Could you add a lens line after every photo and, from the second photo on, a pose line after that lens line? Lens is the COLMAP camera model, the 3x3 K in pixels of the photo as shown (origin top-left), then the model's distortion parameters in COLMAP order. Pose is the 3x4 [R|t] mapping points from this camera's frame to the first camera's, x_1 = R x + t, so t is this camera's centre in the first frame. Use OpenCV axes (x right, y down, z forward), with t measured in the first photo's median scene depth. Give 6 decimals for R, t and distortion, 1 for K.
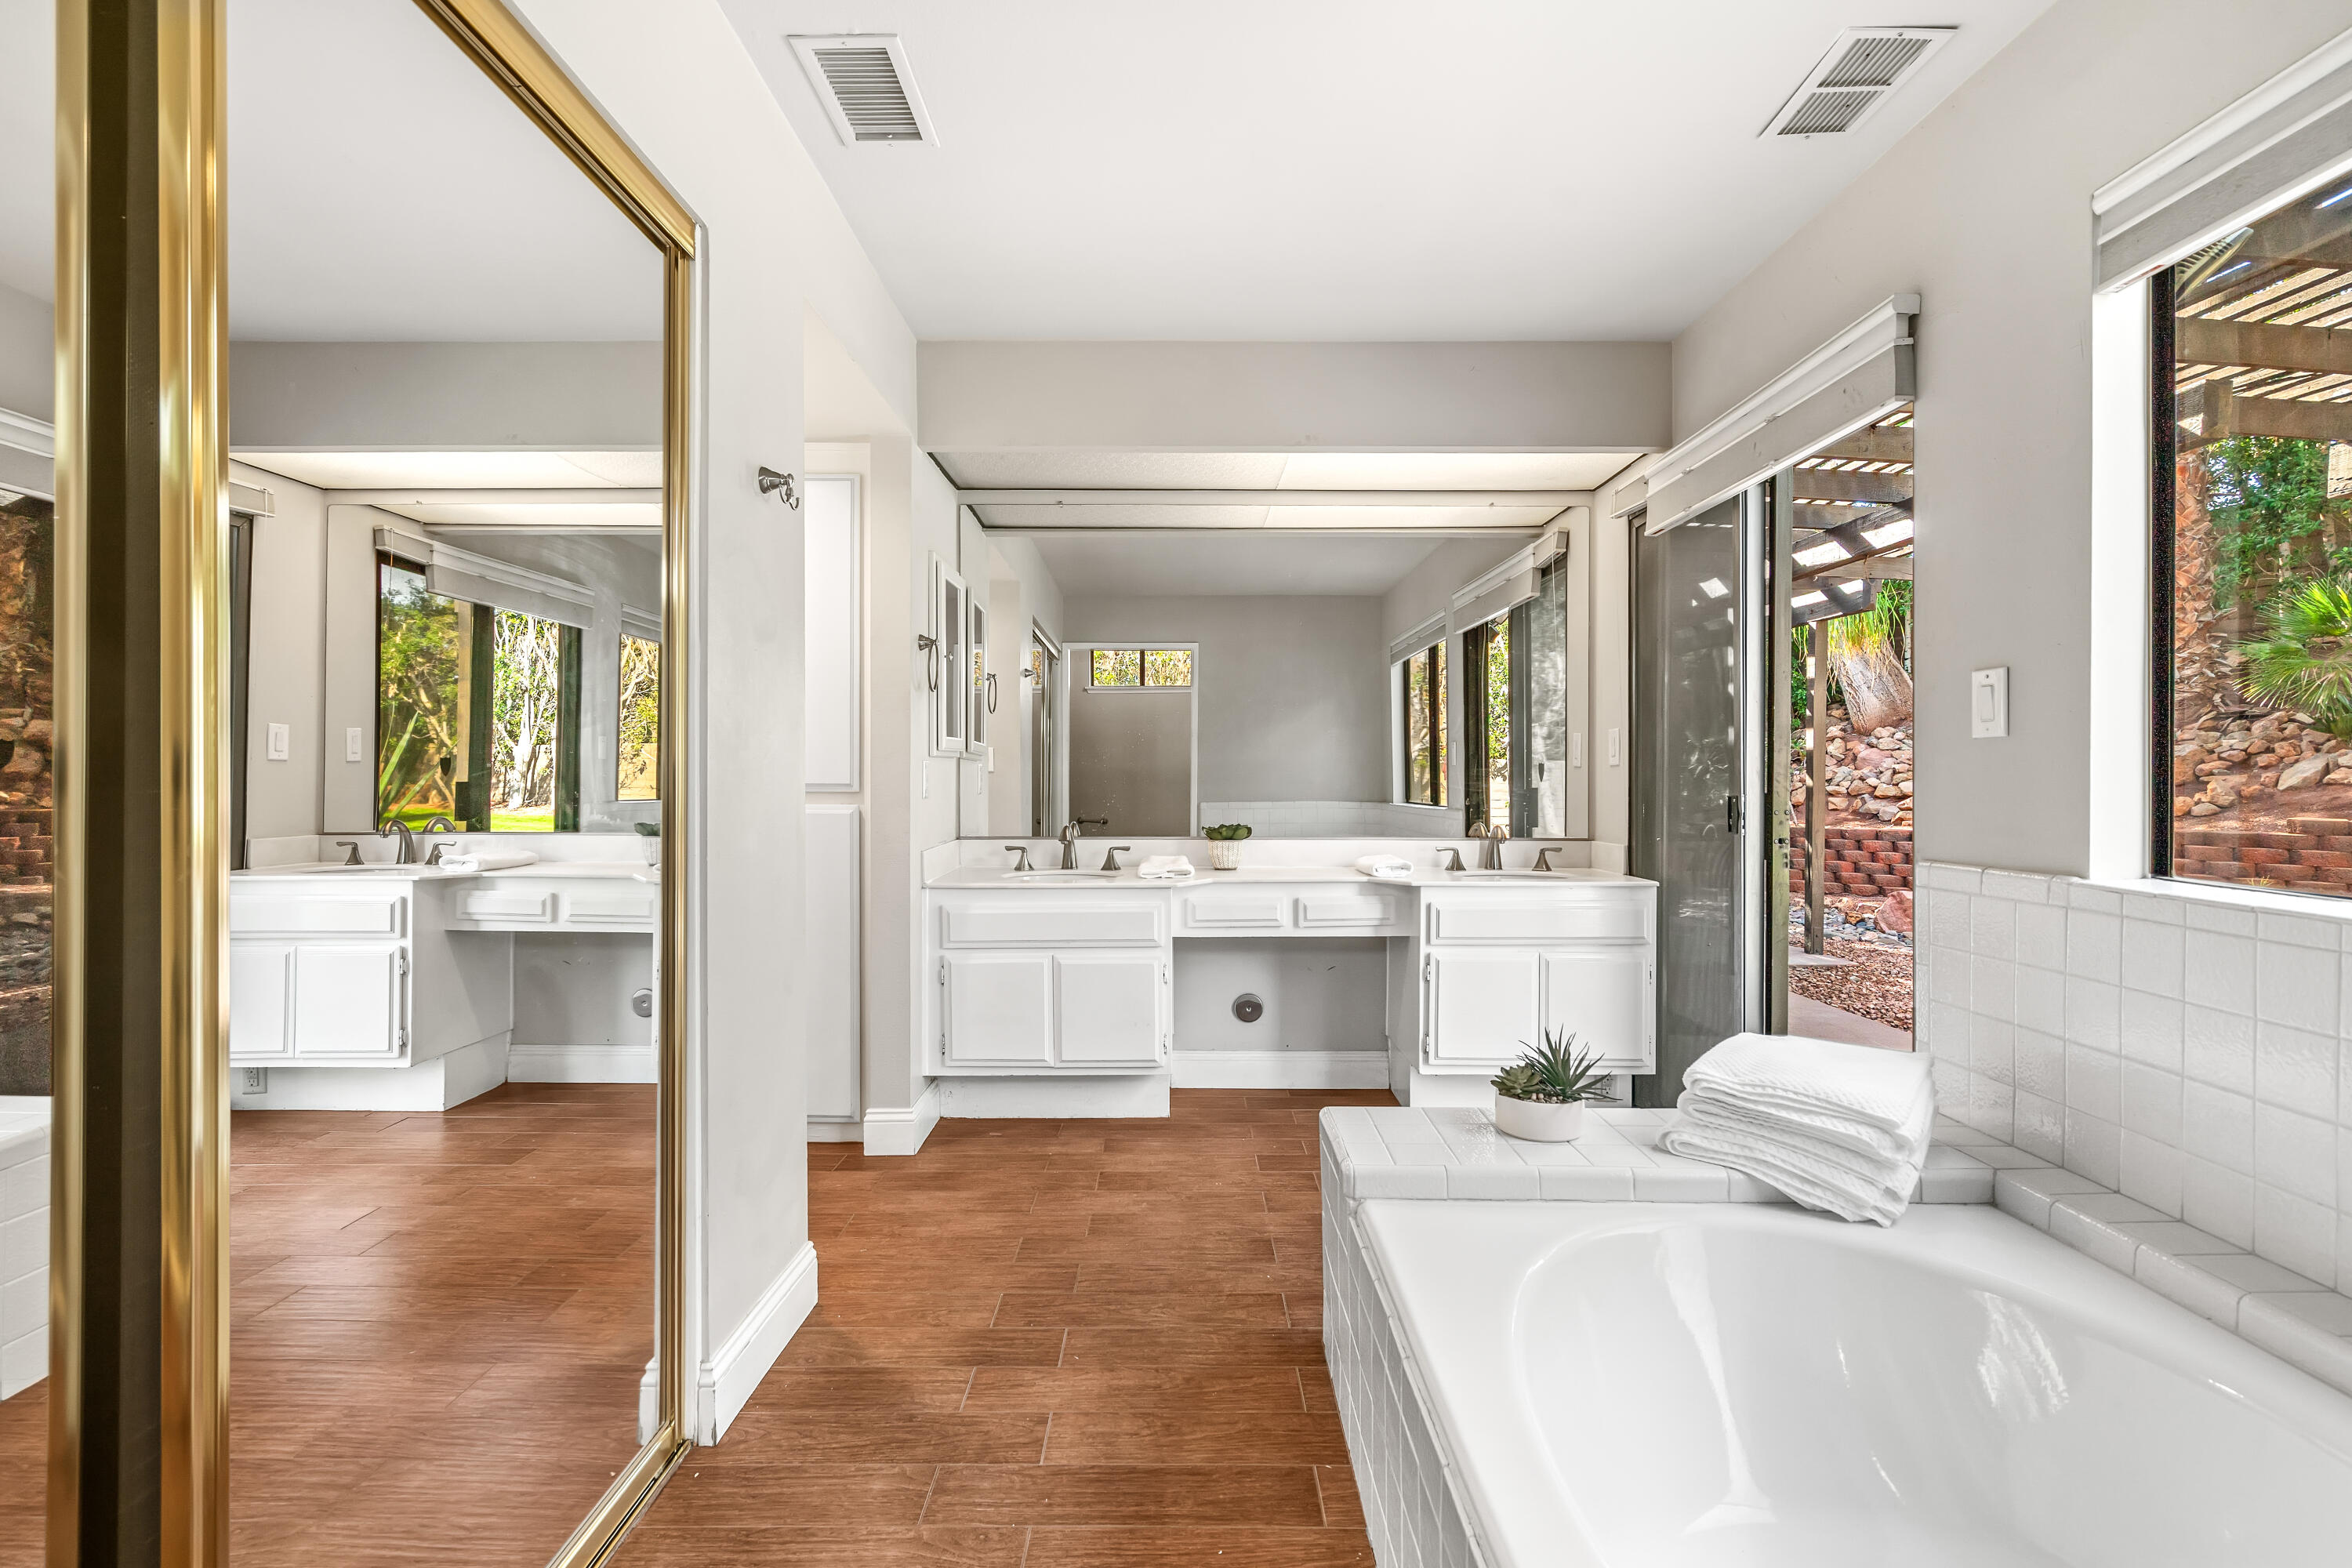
lens RADIAL K [[1098.0, 0, 1181.6], [0, 1098.0, 780.6], [0, 0, 1]] dist [-0.002656, 0.003248]
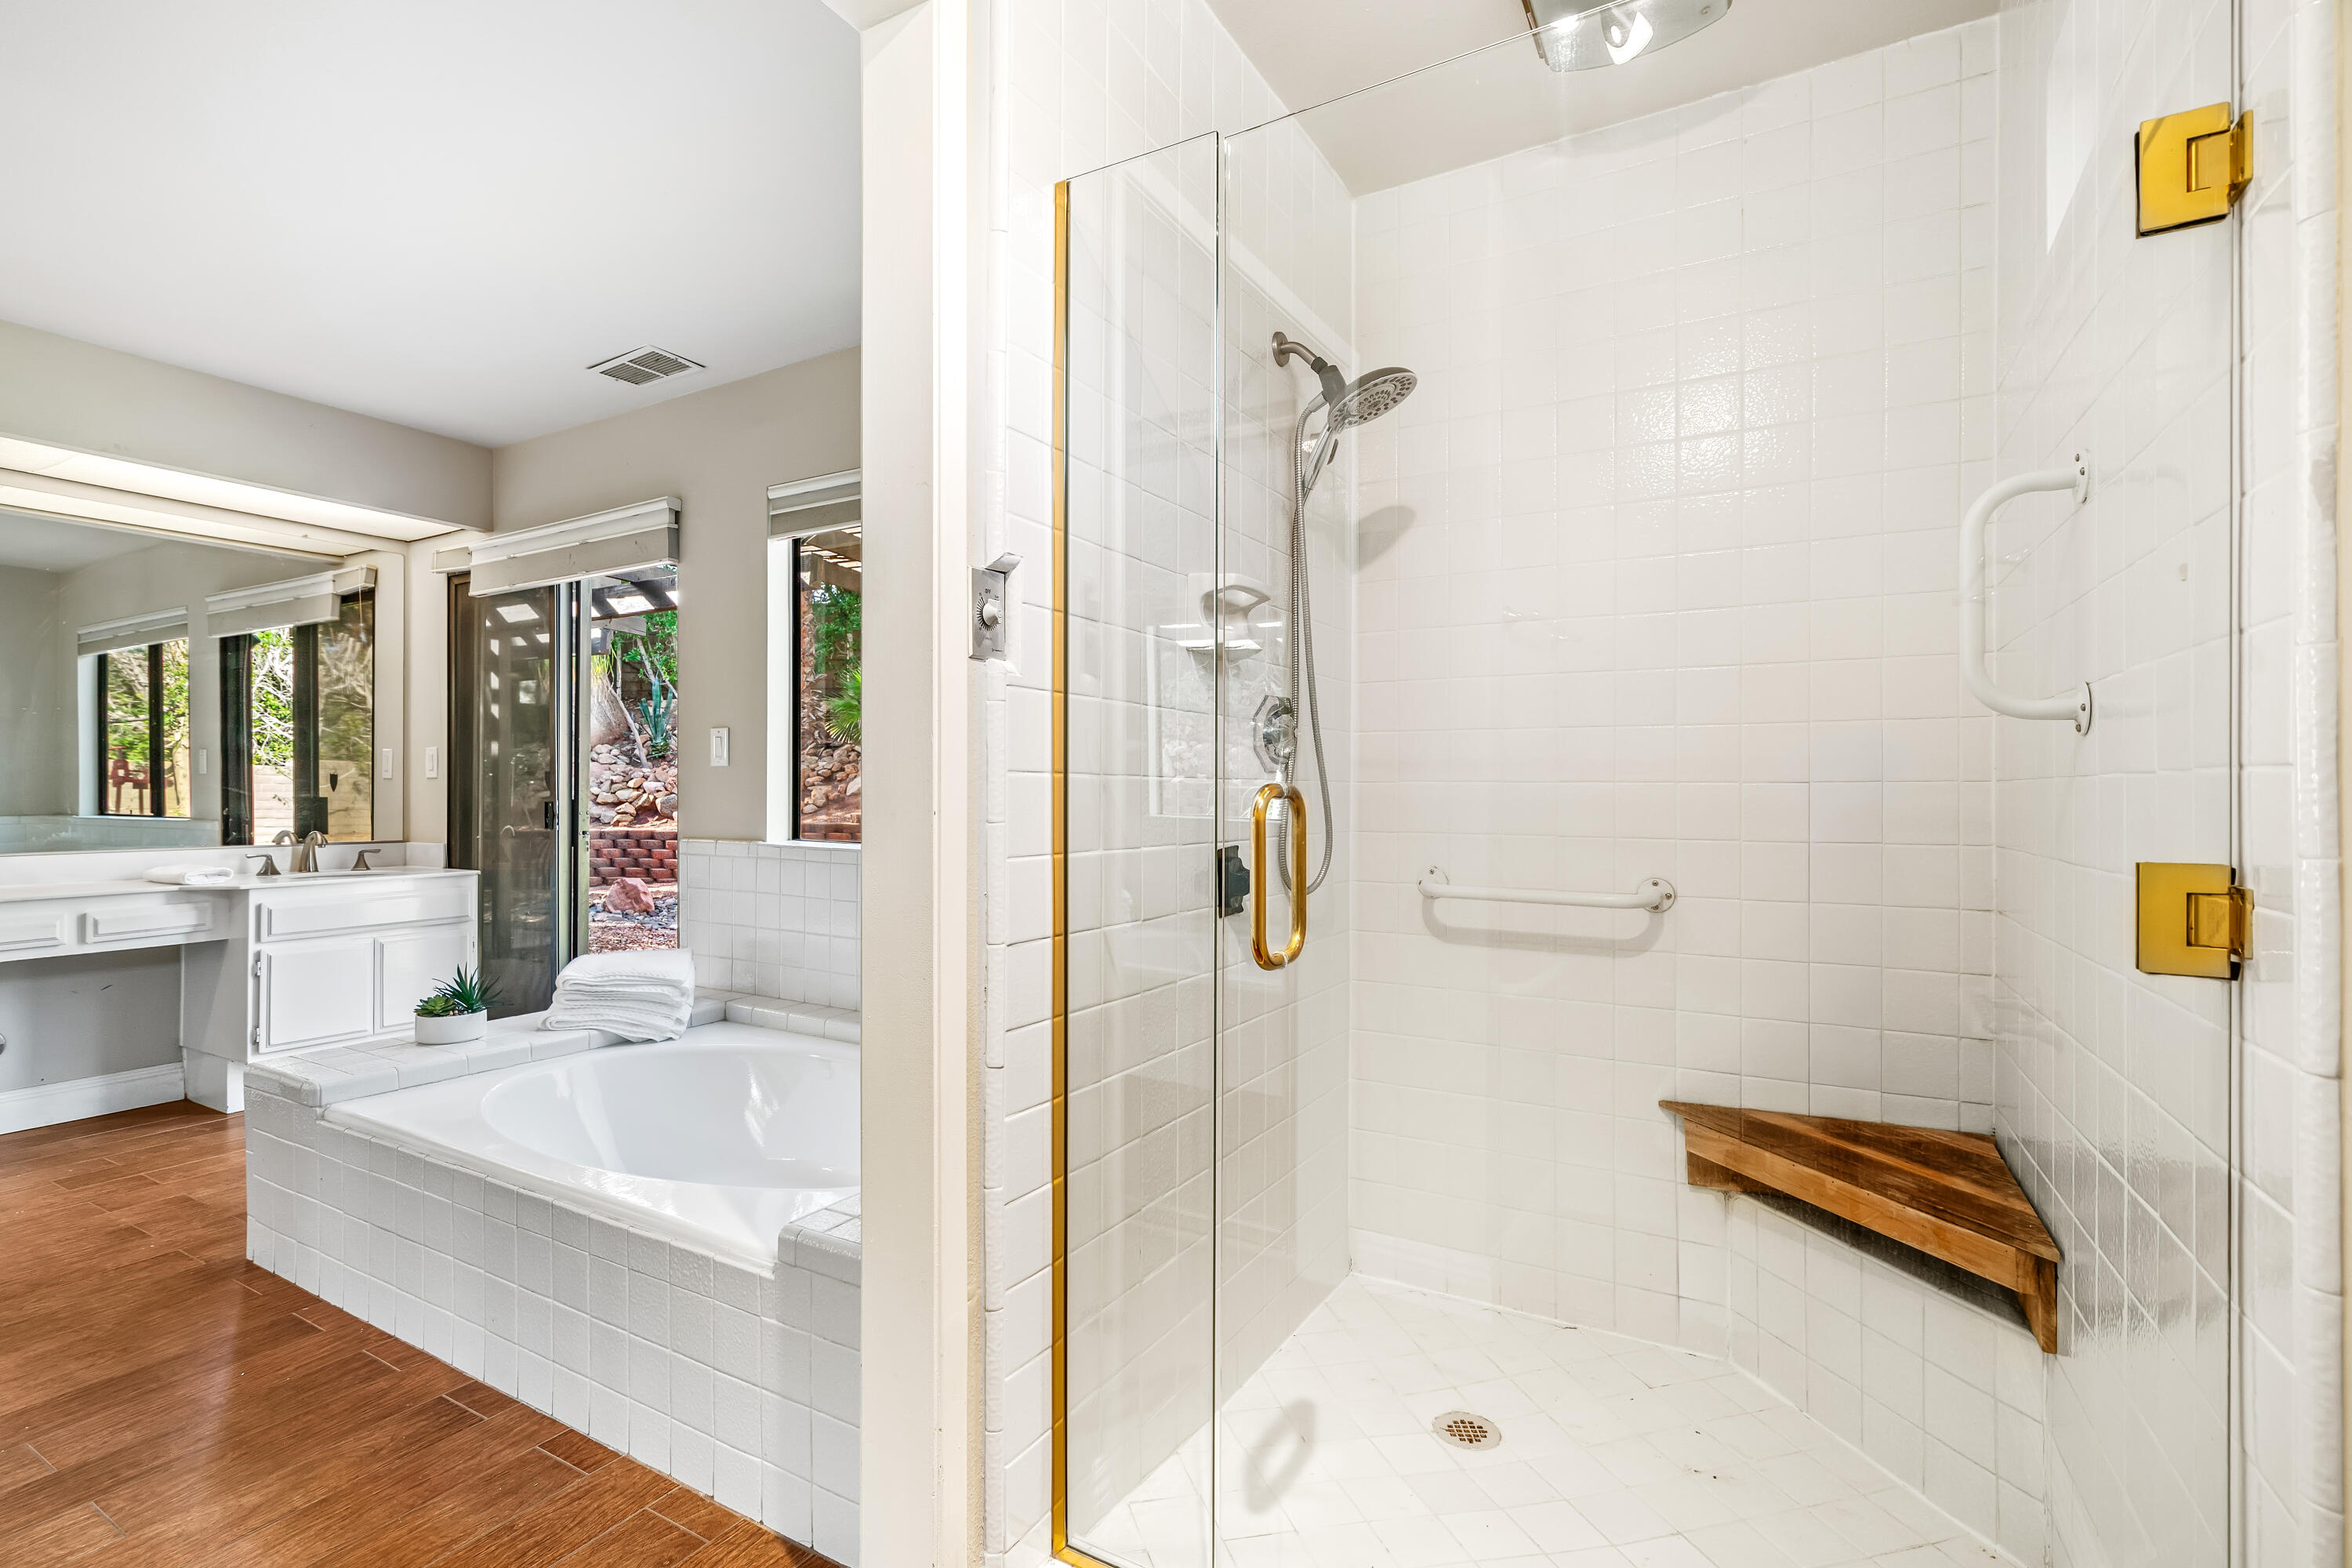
lens RADIAL K [[1098.0, 0, 1179.7], [0, 1098.0, 788.0], [0, 0, 1]] dist [-0.002656, 0.003248]
pose [[0.474378, 0.000405, 0.880321, -0.285153], [0.000548, 1.000000, -0.000755, -0.001345], [-0.880321, 0.000841, 0.474377, -0.299210]]
